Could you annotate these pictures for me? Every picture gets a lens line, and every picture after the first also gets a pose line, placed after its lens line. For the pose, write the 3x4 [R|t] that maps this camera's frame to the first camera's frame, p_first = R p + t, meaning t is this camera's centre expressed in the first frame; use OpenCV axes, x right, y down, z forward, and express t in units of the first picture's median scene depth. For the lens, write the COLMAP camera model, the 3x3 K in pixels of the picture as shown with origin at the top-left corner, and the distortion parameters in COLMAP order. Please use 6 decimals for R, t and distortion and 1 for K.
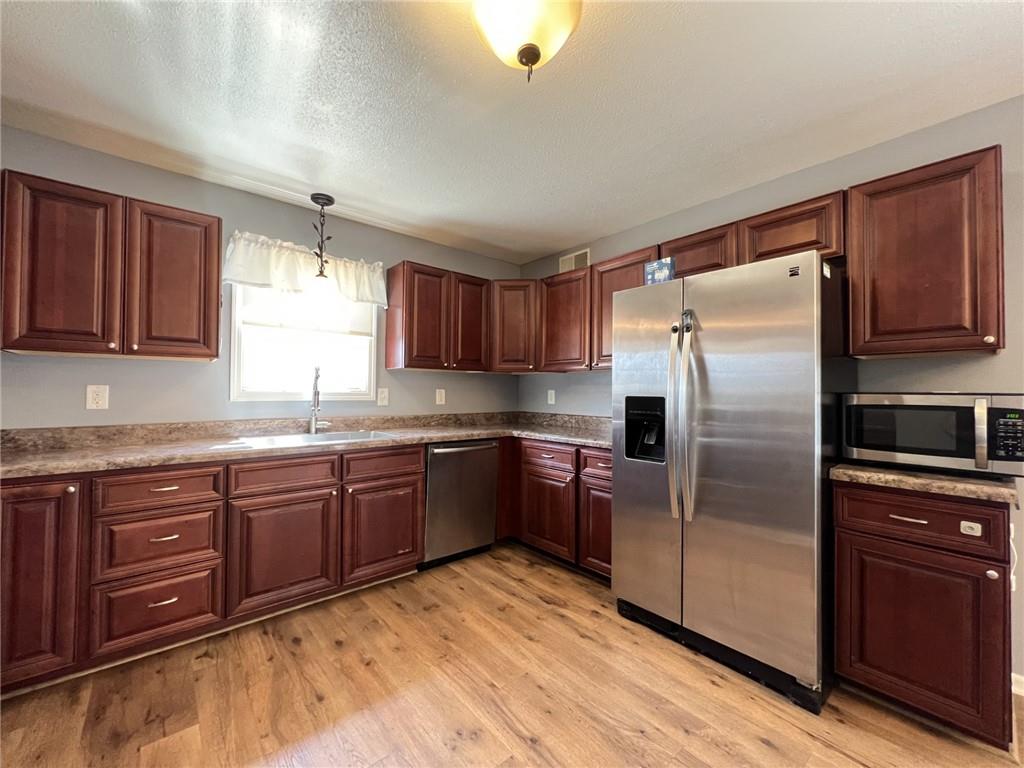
lens RADIAL K [[409.4, 0, 506.4], [0, 409.4, 392.4], [0, 0, 1]] dist [0.000475, 0.000035]
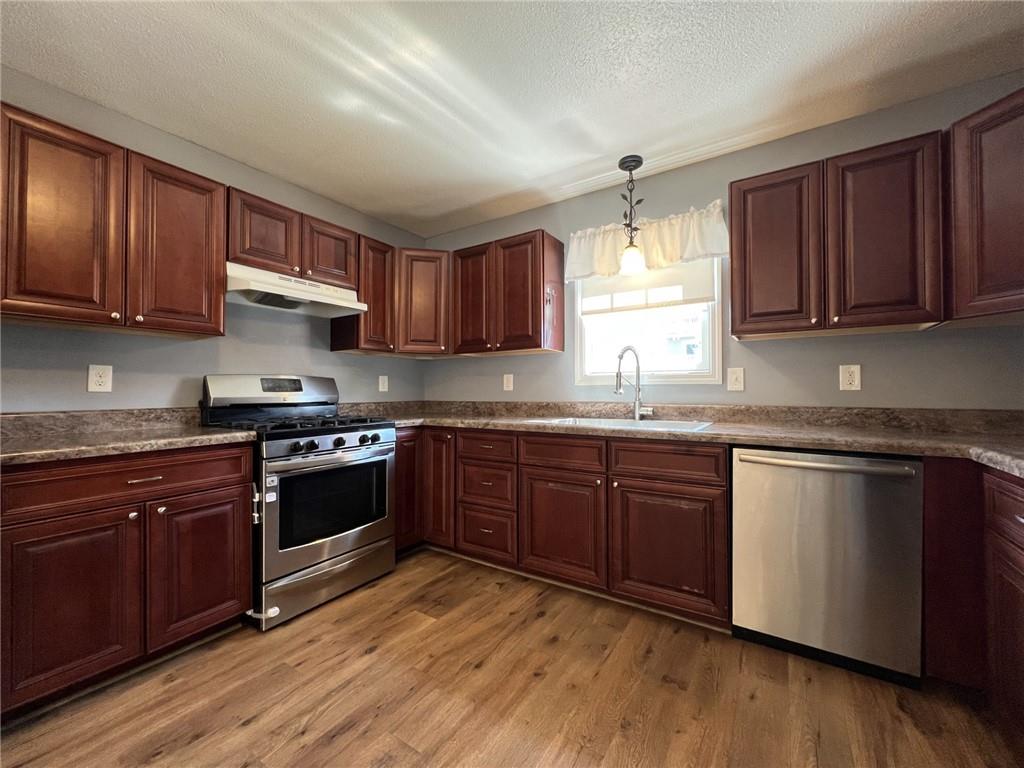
lens RADIAL K [[416.2, 0, 512.0], [0, 416.2, 384.0], [0, 0, 1]] dist [-0.000666, -0.000070]
pose [[0.274878, -0.005220, -0.961465, 0.418414], [0.019865, 0.999803, 0.000251, 0.015878], [0.961274, -0.019169, 0.274928, 0.555402]]
